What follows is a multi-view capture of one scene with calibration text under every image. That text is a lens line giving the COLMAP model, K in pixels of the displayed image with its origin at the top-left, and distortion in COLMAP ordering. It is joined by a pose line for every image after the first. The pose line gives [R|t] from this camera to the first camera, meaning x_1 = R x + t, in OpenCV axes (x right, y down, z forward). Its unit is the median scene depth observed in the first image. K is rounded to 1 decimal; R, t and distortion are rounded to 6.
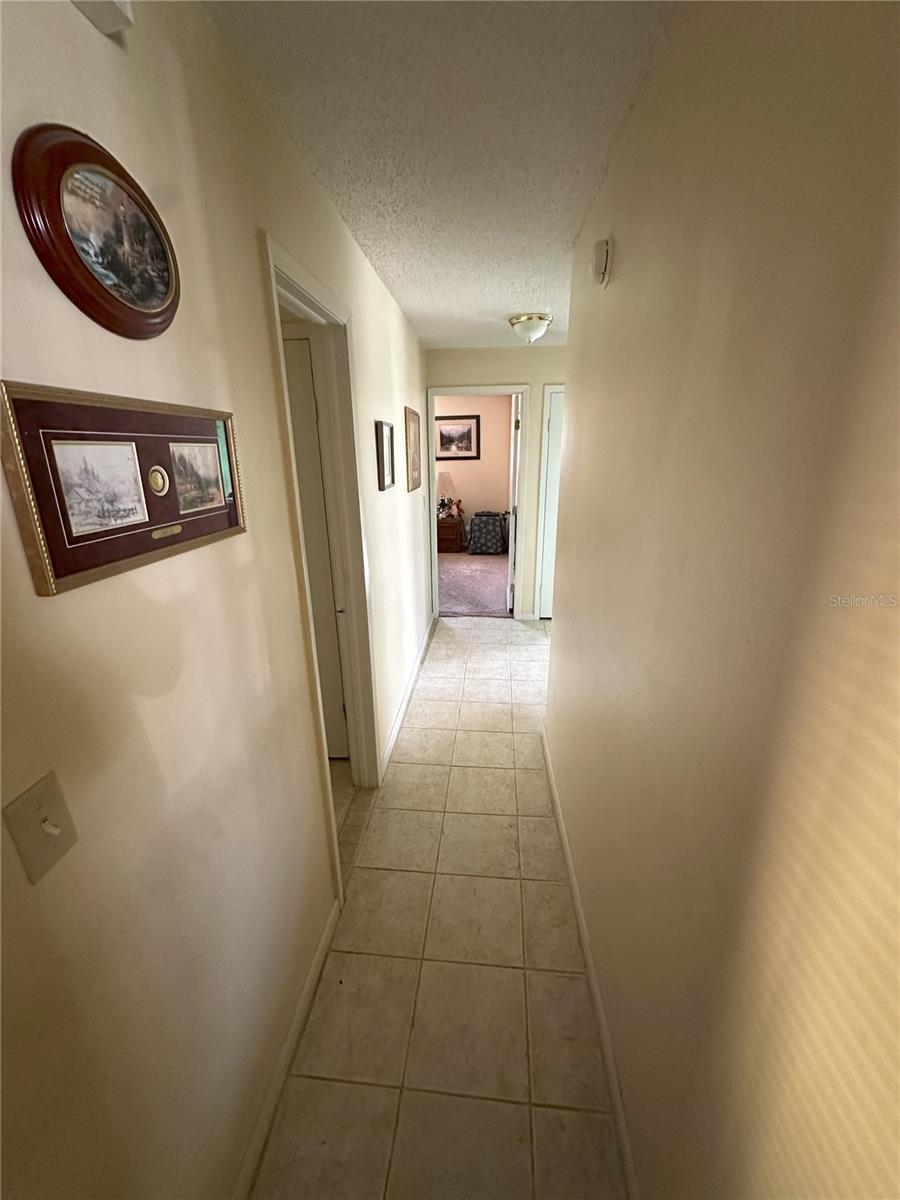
lens RADIAL K [[478.6, 0, 450.0], [0, 478.6, 600.0], [0, 0, 1]] dist [-0.004234, 0.000623]
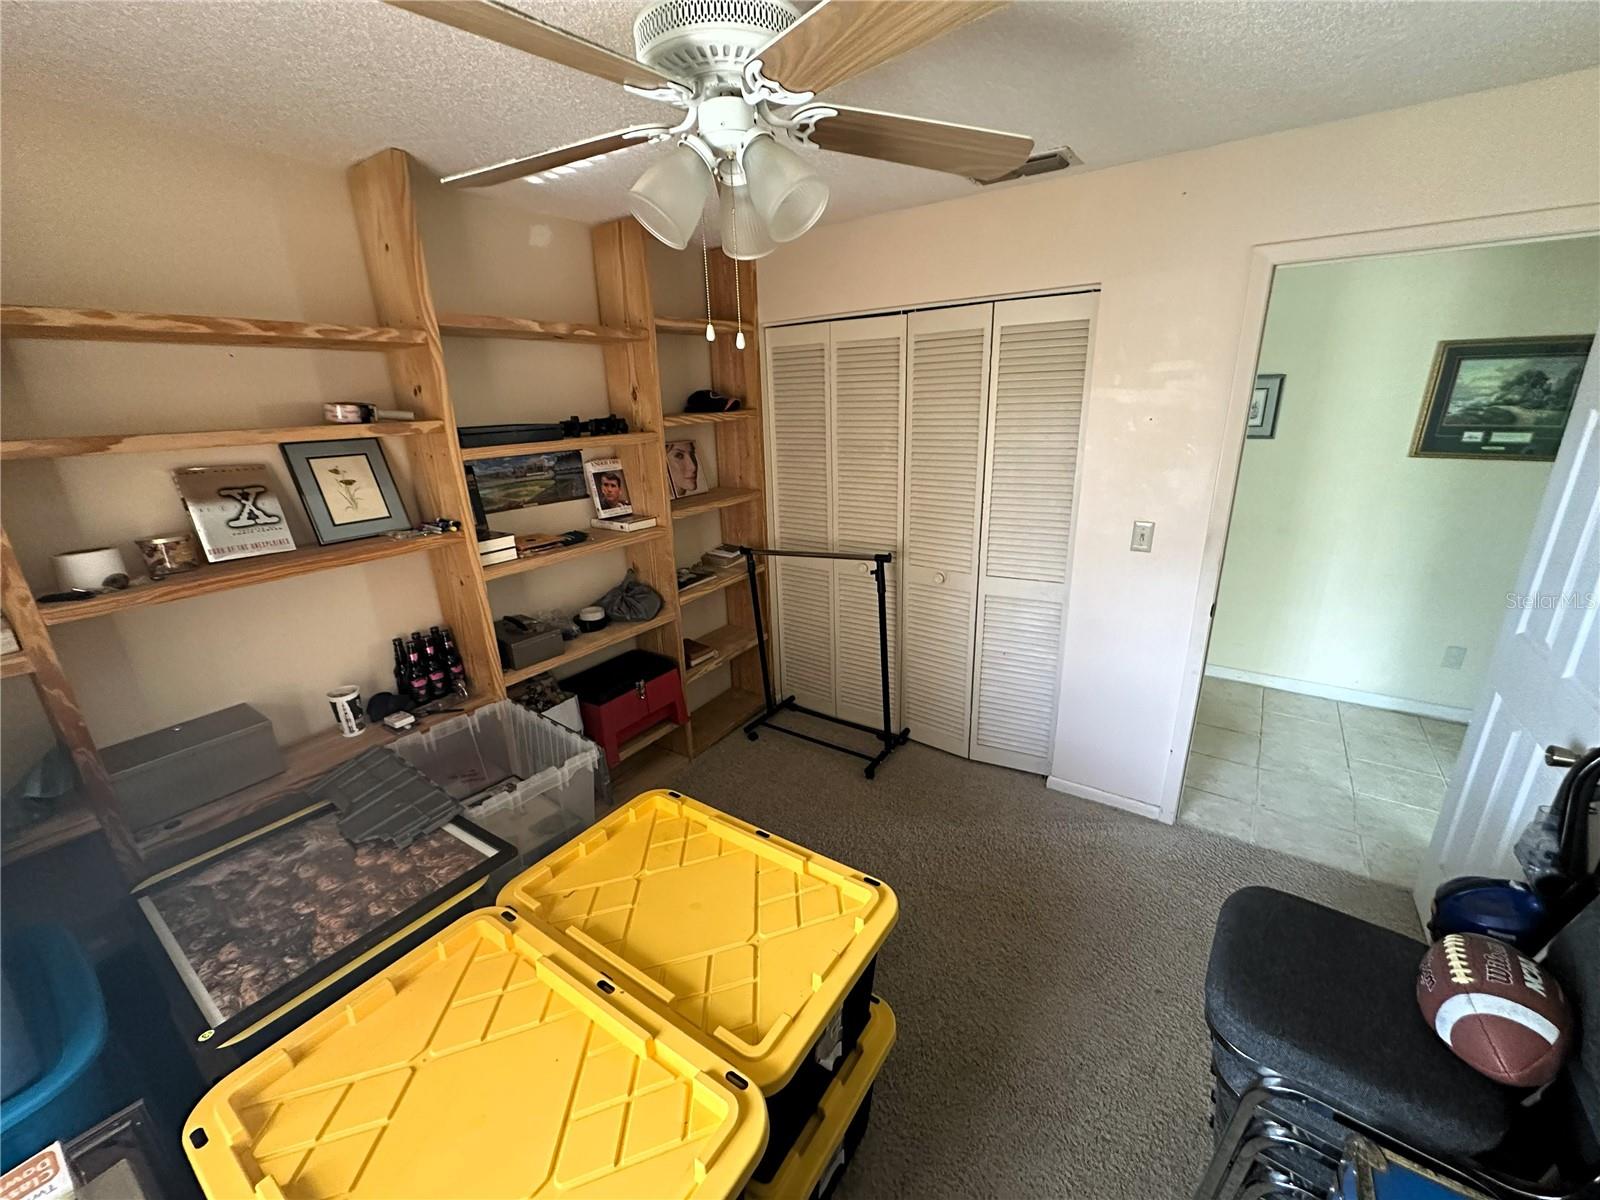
lens RADIAL K [[638.1, 0, 801.1], [0, 638.1, 598.3], [0, 0, 1]] dist [-0.004234, 0.000623]
pose [[-0.495534, 0.295152, -0.816904, 0.550513], [-0.227734, 0.863445, 0.450111, -0.114863], [0.838203, 0.409082, -0.360650, 0.297386]]
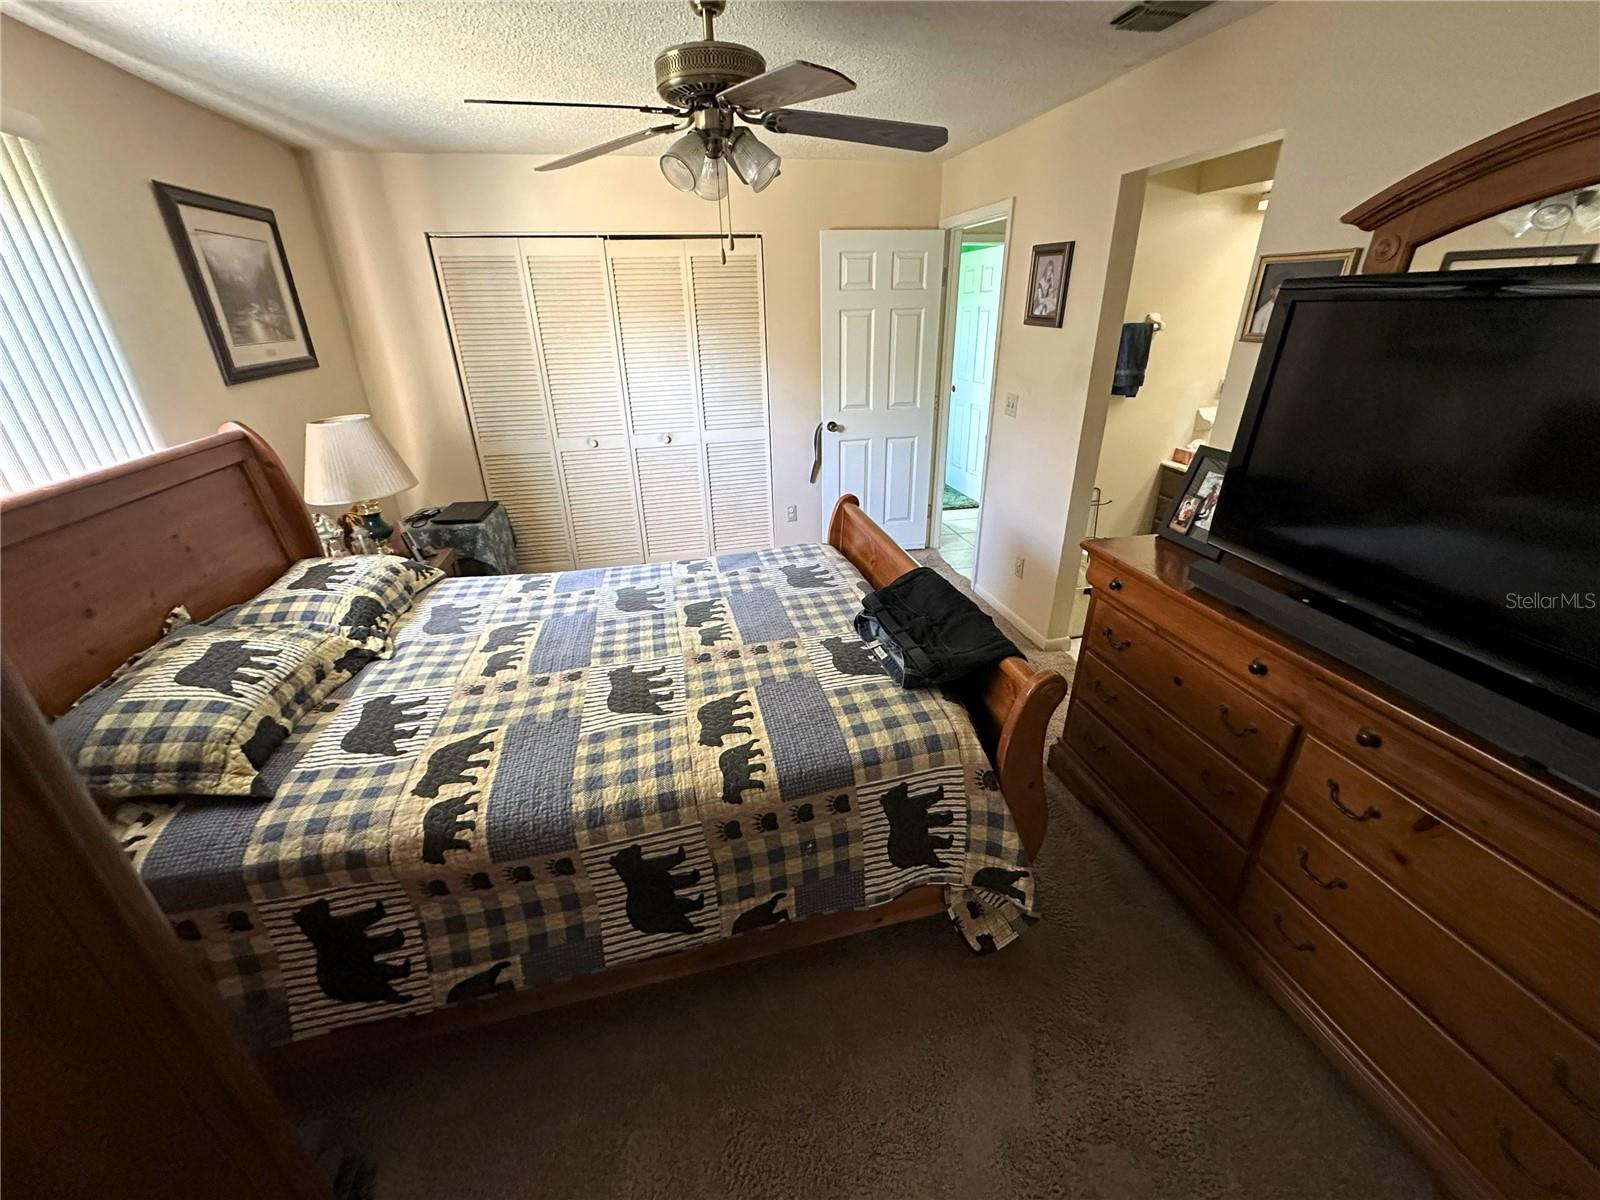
lens RADIAL K [[638.1, 0, 801.1], [0, 638.1, 598.3], [0, 0, 1]] dist [-0.004234, 0.000623]
pose [[-0.295541, -0.380402, 0.876328, -0.447259], [0.315828, 0.826821, 0.465424, -0.271476], [-0.901614, 0.414320, -0.124218, 0.857985]]
